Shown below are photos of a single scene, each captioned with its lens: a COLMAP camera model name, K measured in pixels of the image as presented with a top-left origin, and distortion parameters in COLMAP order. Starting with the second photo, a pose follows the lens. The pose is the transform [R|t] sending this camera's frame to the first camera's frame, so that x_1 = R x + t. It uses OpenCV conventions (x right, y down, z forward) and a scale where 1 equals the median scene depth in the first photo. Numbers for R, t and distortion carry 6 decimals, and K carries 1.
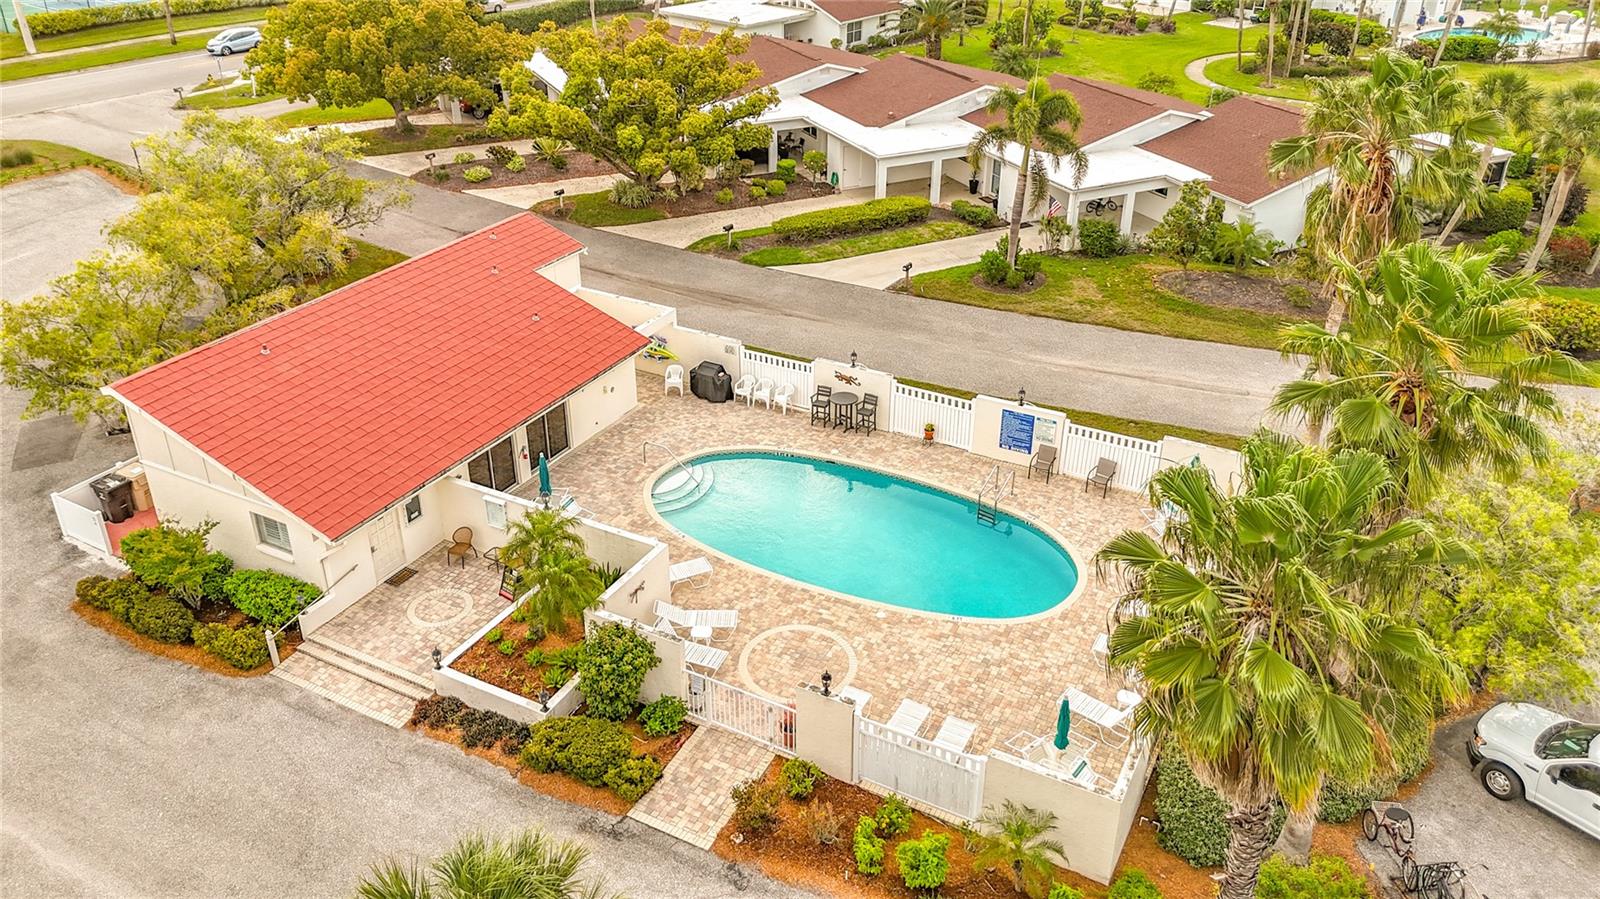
lens RADIAL K [[1133.1, 0, 800.0], [0, 1133.1, 449.5], [0, 0, 1]] dist [0.075388, -0.086017]
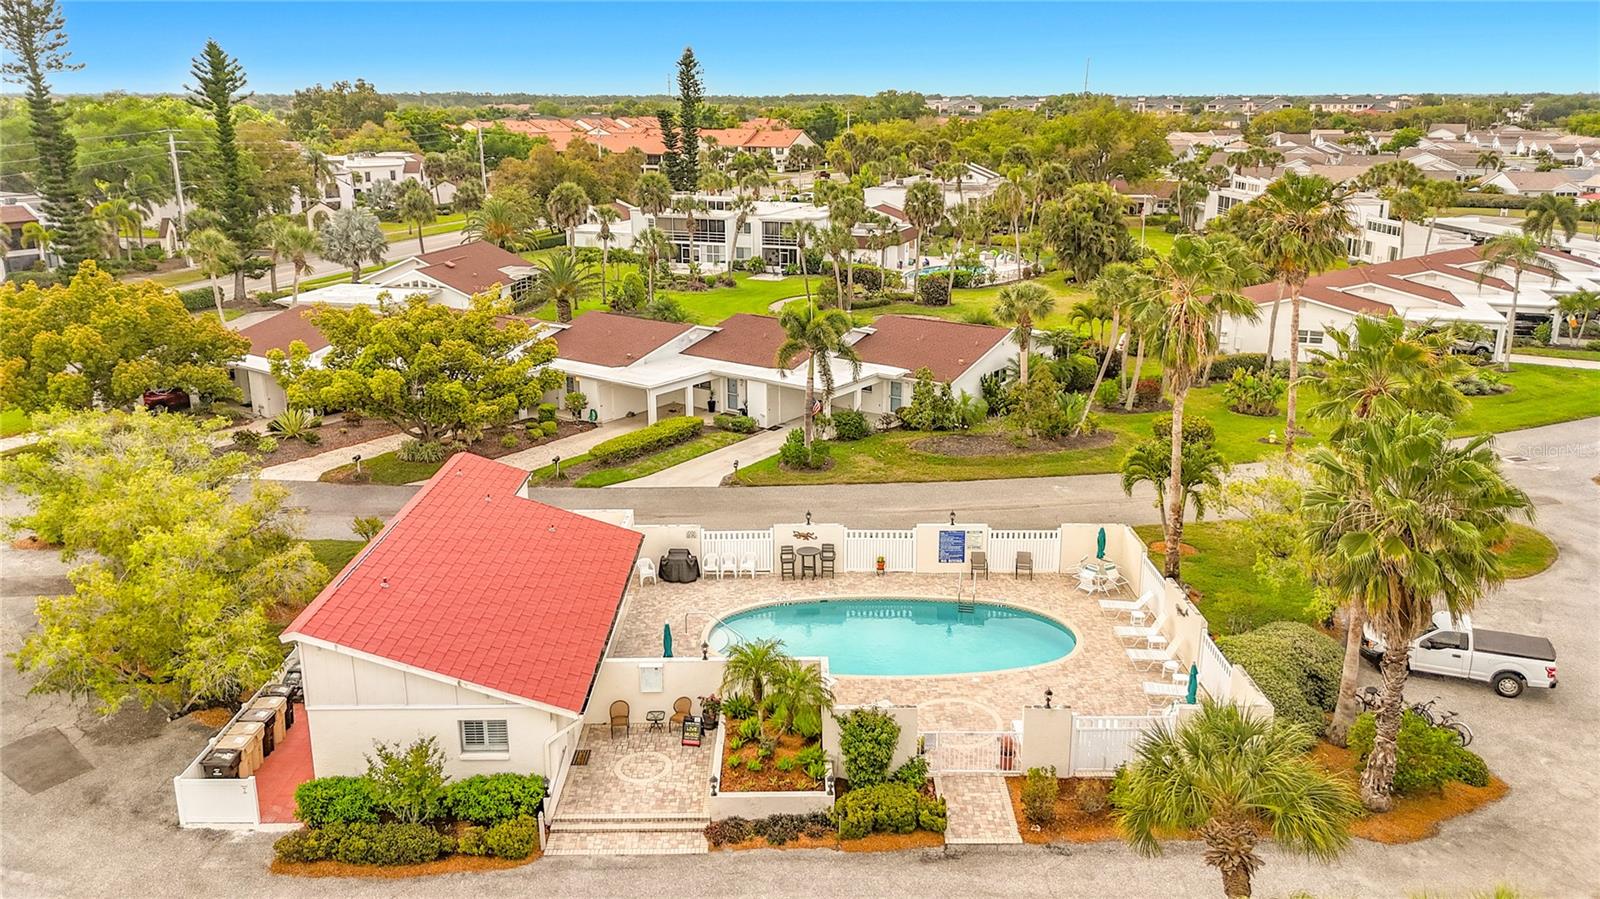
lens RADIAL K [[1133.1, 0, 800.0], [0, 1133.1, 449.5], [0, 0, 1]] dist [0.075388, -0.086017]
pose [[0.883538, -0.141529, 0.446463, -0.485102], [0.239419, 0.955771, -0.170822, 0.054204], [-0.402540, 0.257820, 0.878345, -0.079003]]
